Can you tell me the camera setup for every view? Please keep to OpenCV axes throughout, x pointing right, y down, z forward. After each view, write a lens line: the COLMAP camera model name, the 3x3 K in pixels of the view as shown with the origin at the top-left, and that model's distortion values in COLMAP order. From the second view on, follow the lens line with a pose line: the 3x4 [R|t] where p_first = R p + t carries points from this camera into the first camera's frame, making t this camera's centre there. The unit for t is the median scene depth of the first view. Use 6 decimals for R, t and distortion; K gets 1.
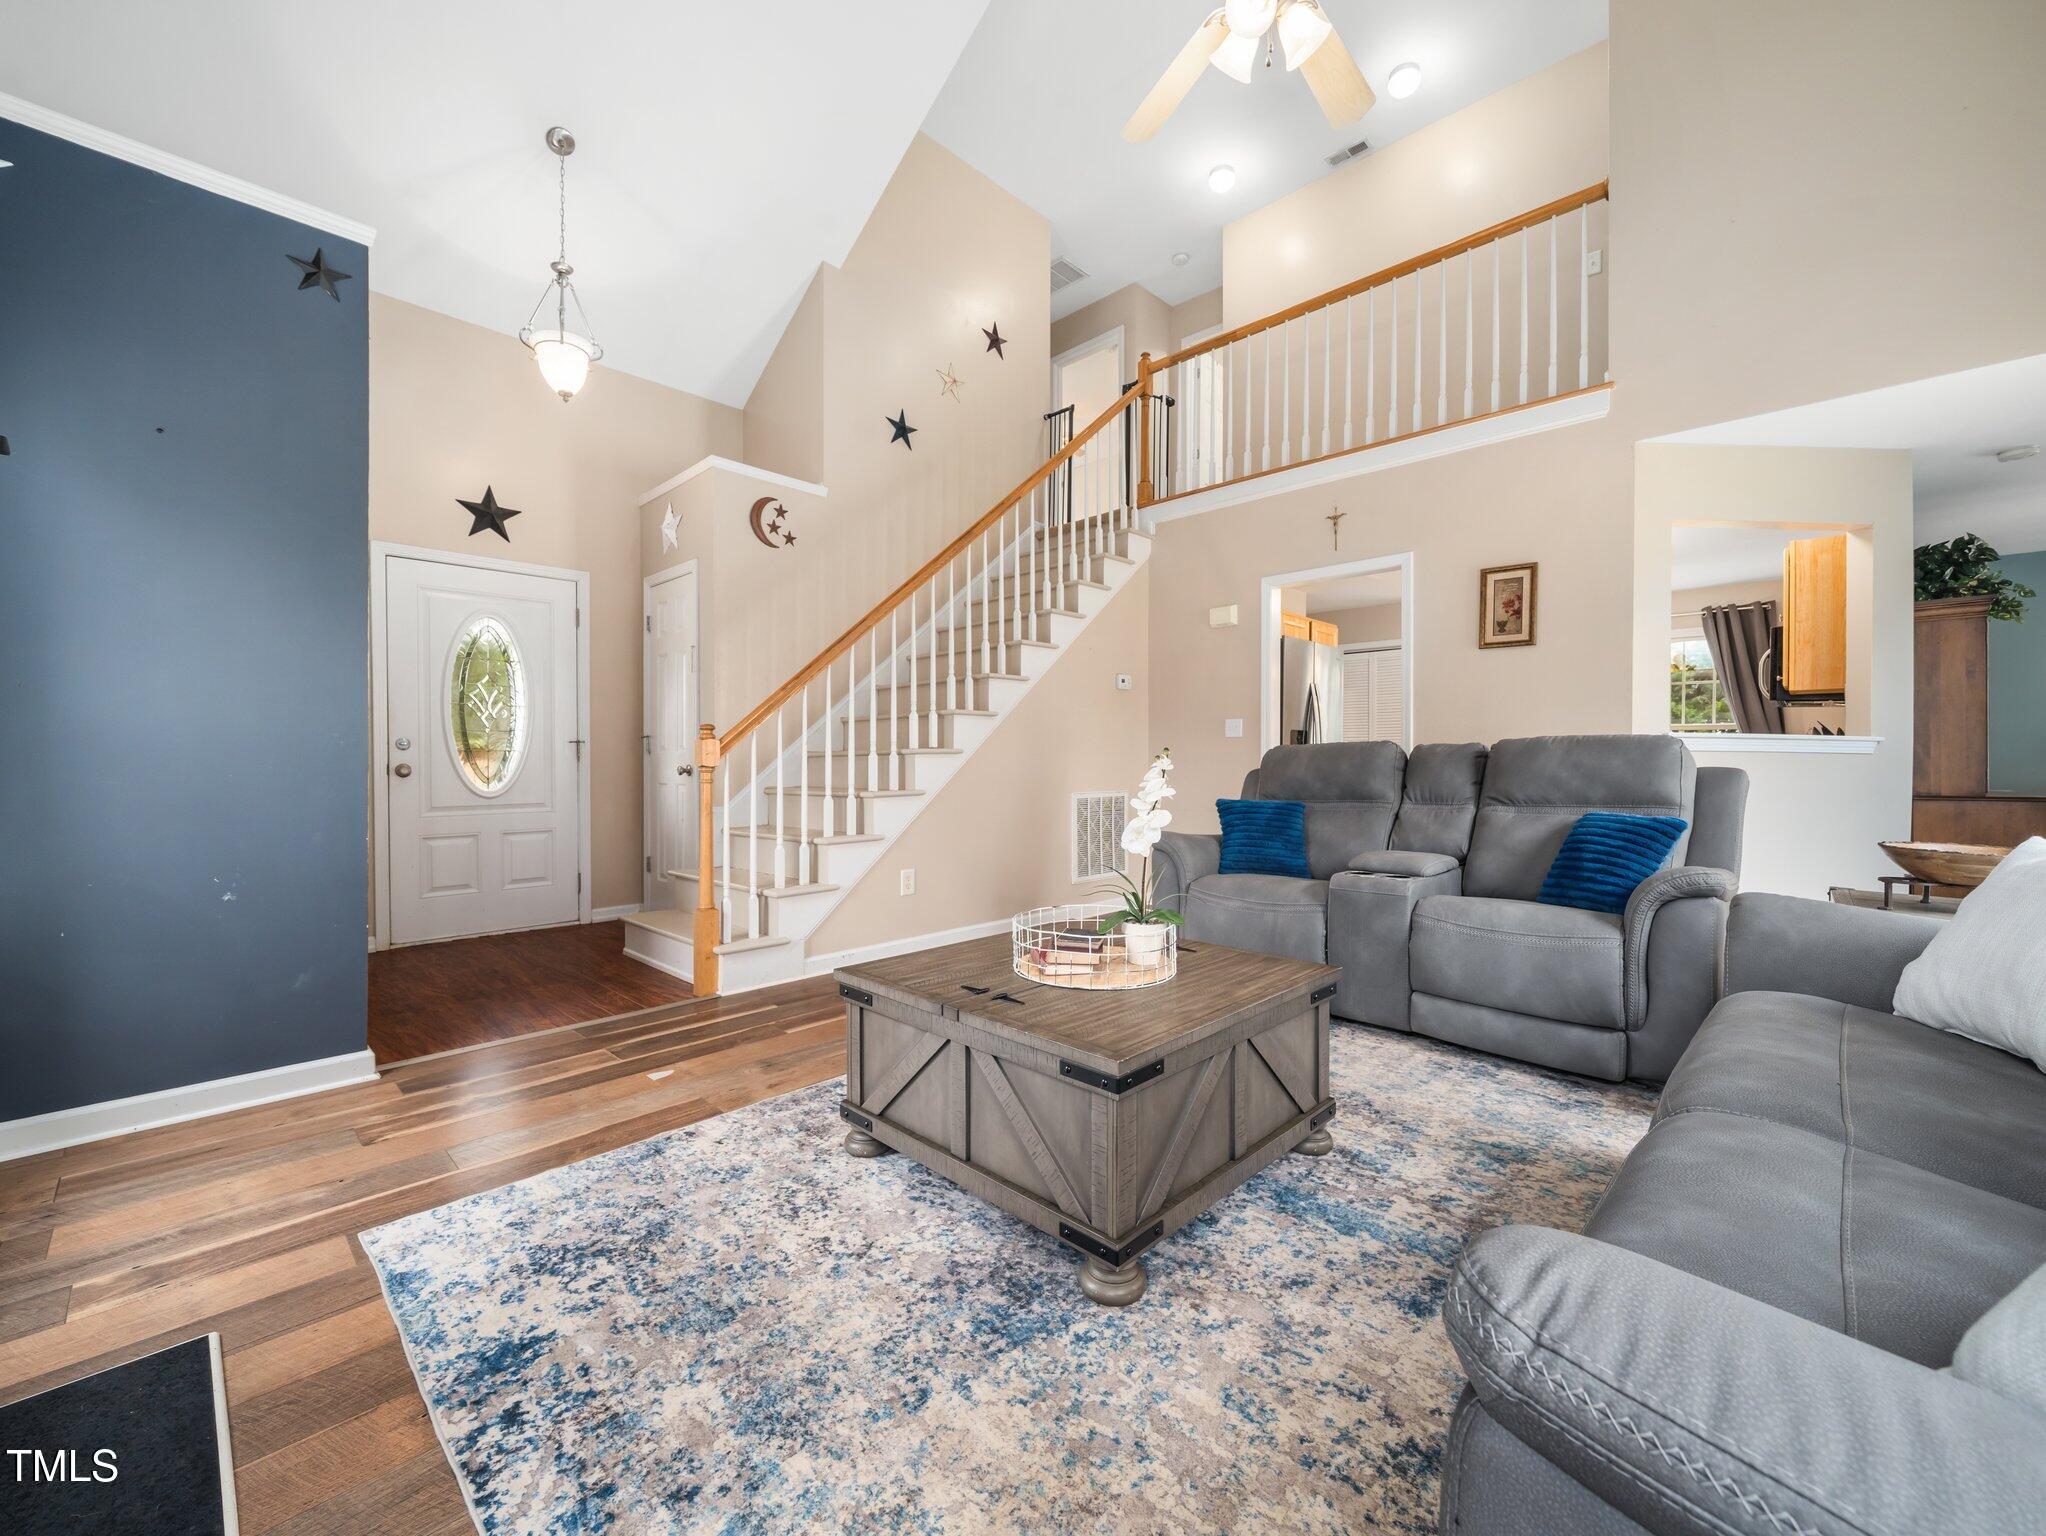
lens RADIAL K [[824.8, 0, 1024.9], [0, 824.8, 760.4], [0, 0, 1]] dist [-0.002636, -0.000177]
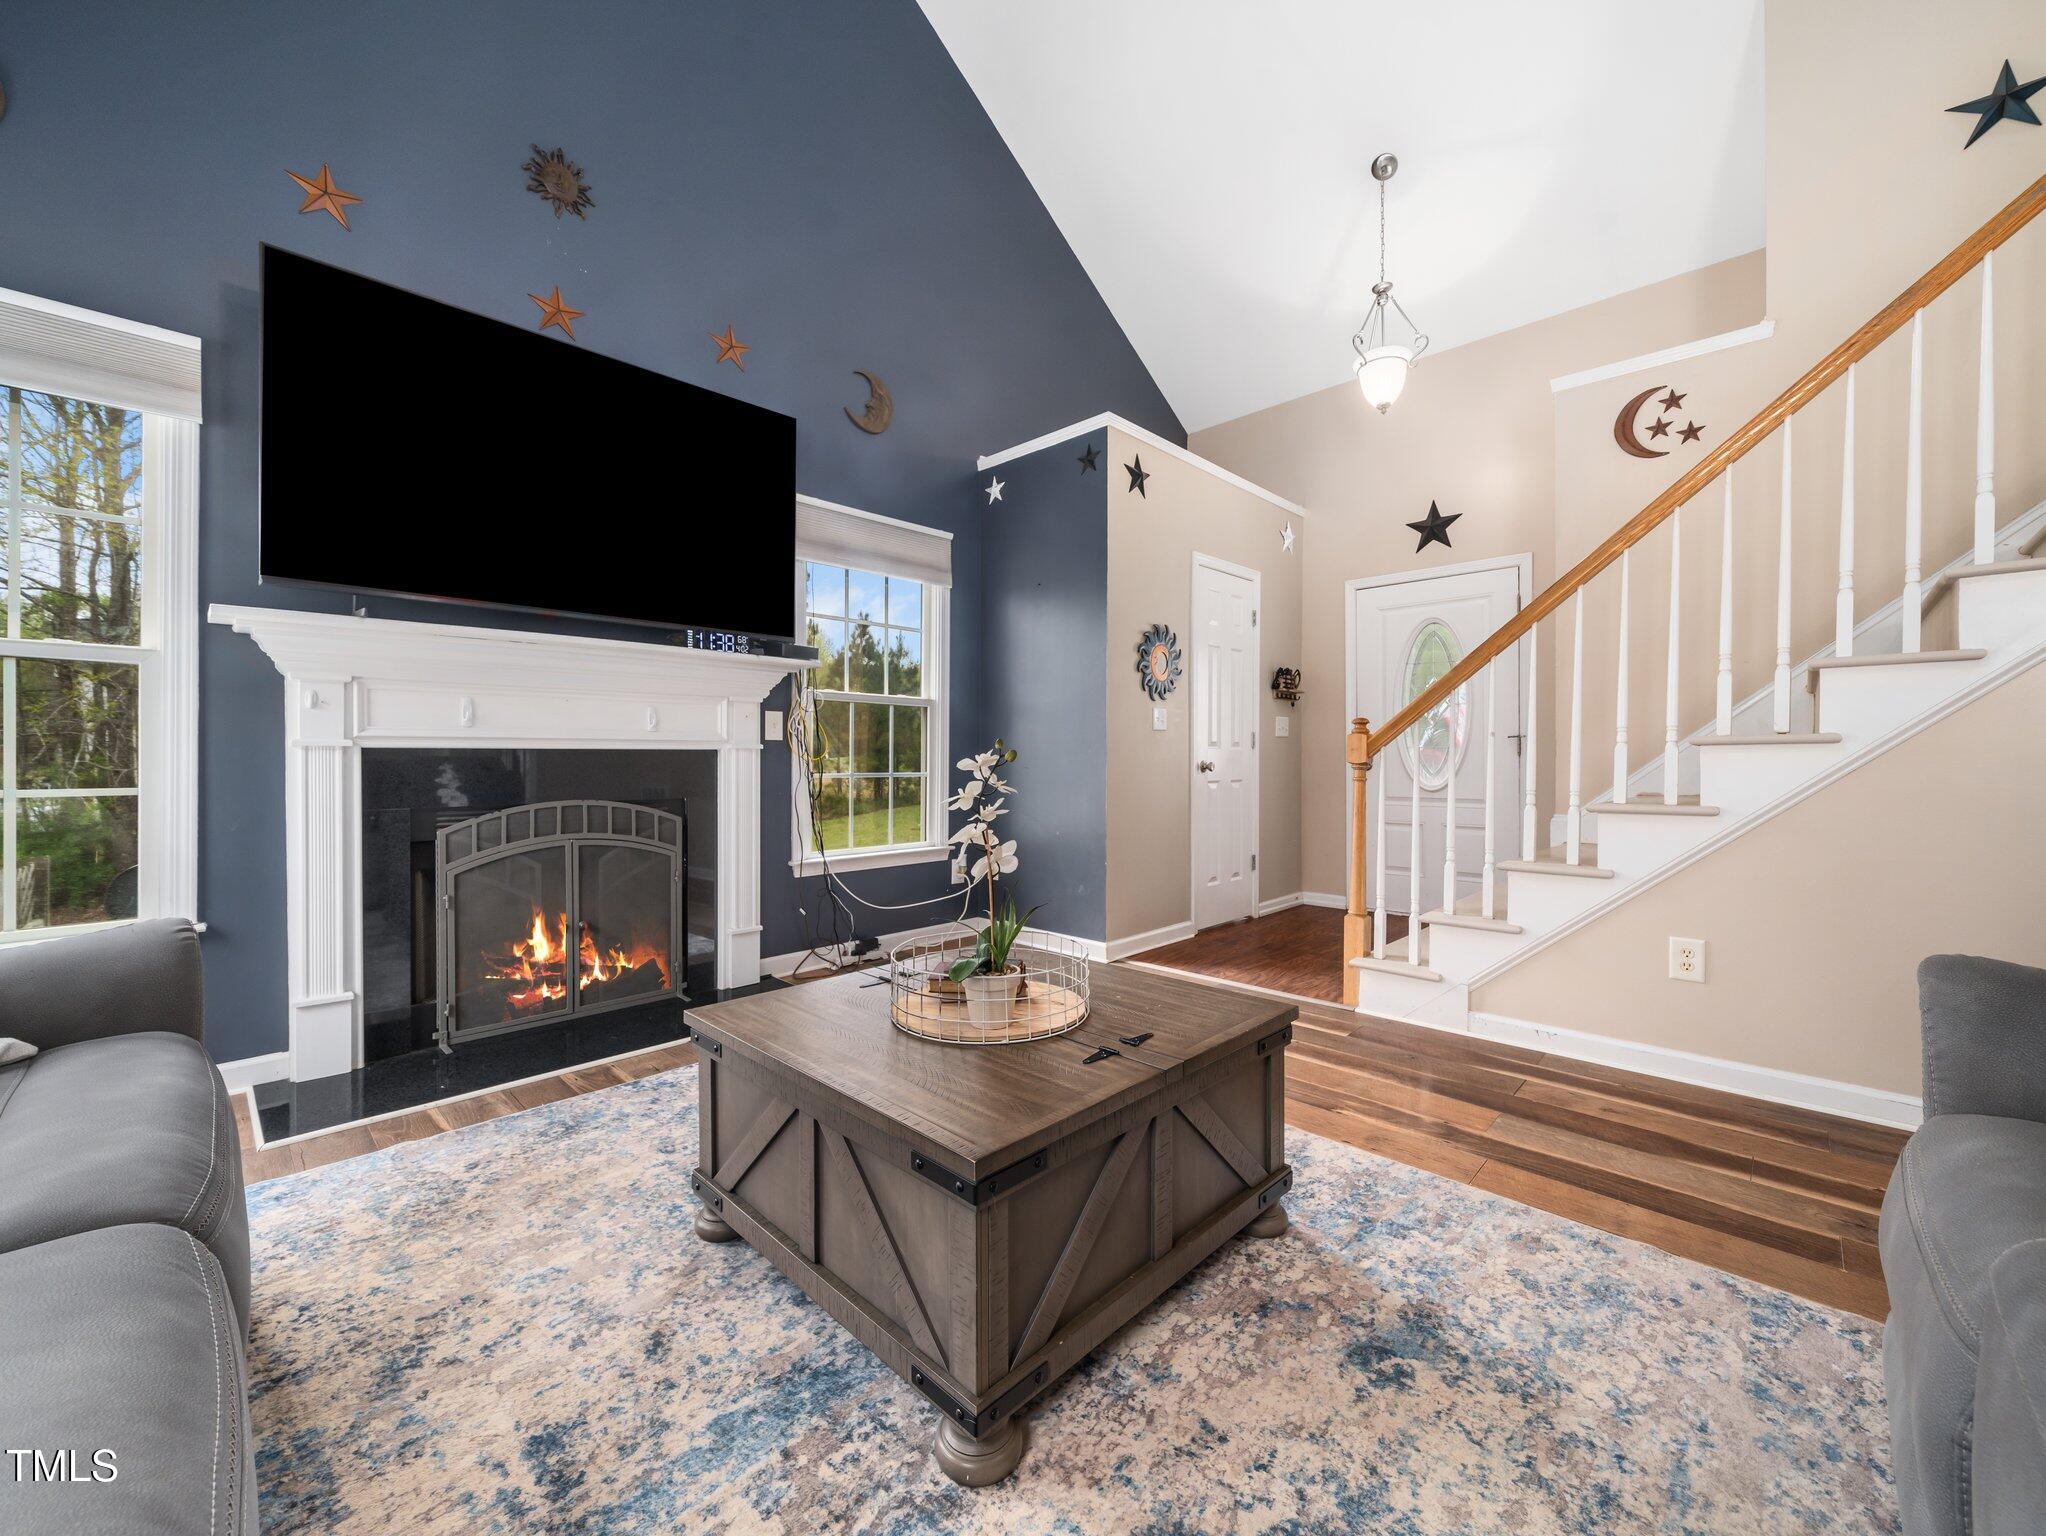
lens RADIAL K [[809.0, 0, 1024.3], [0, 809.0, 754.6], [0, 0, 1]] dist [-0.002770, -0.000073]
pose [[0.000320, -0.002567, -0.999997, 0.718898], [0.001046, 0.999996, -0.002566, -0.000456], [0.999999, -0.001045, 0.000323, 0.835281]]
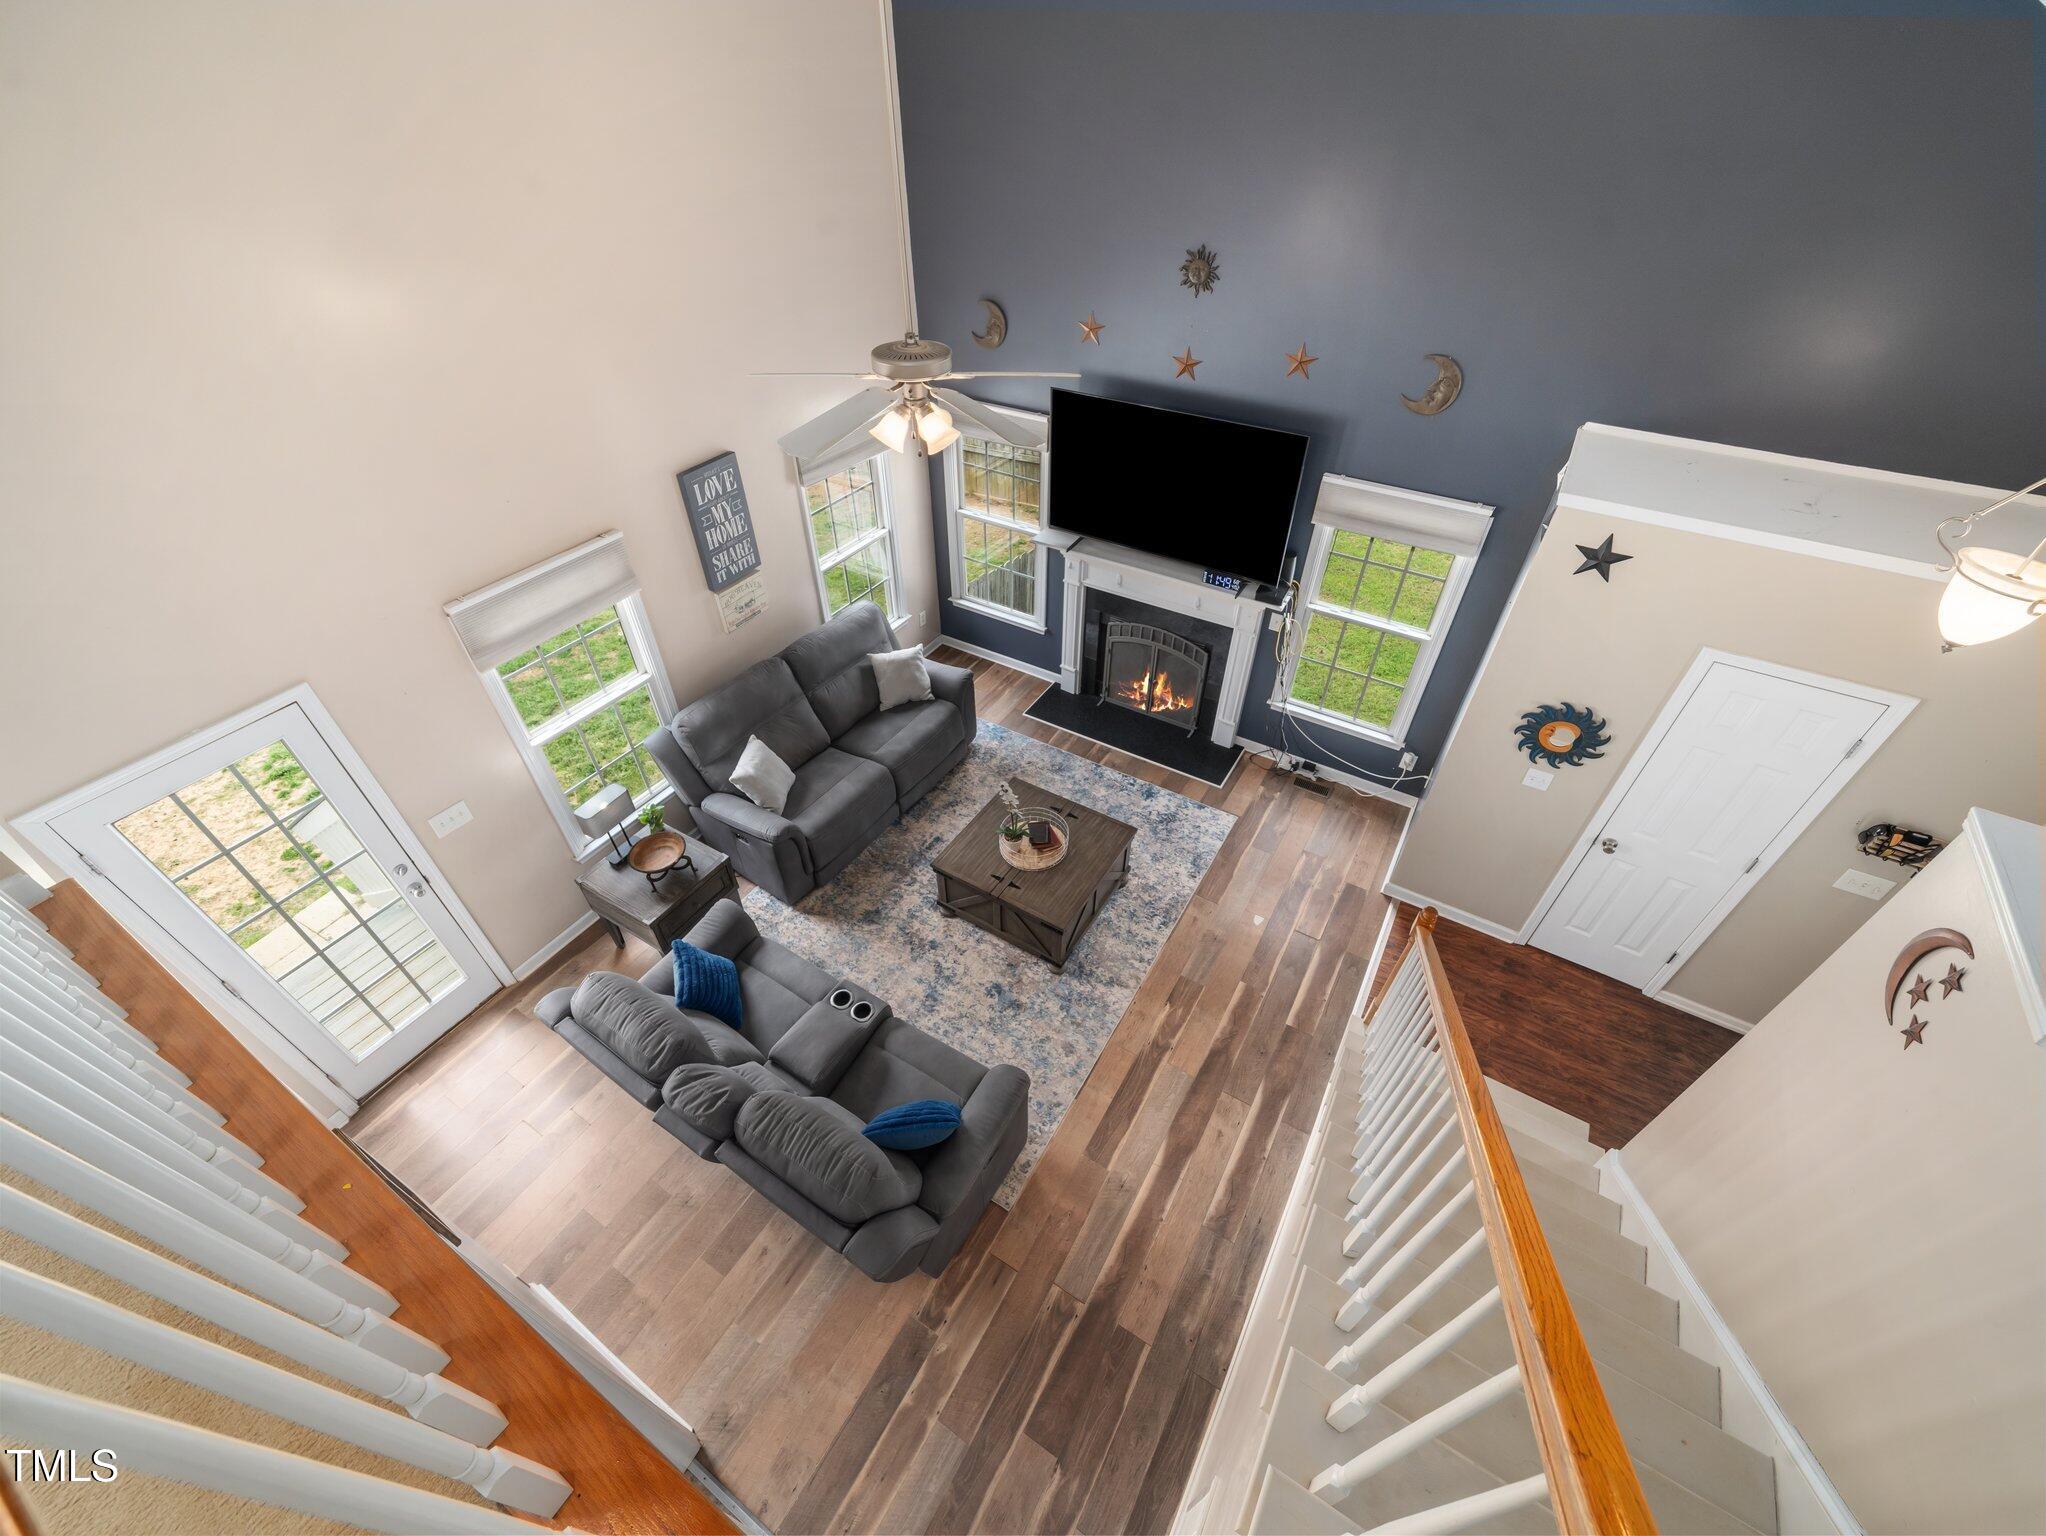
lens RADIAL K [[824.8, 0, 1024.9], [0, 824.8, 760.4], [0, 0, 1]] dist [-0.002636, -0.000177]
pose [[-0.976326, 0.141652, -0.163468, 0.373909], [0.000505, 0.757226, 0.653152, -1.204185], [0.216302, 0.637607, -0.739372, 2.100038]]
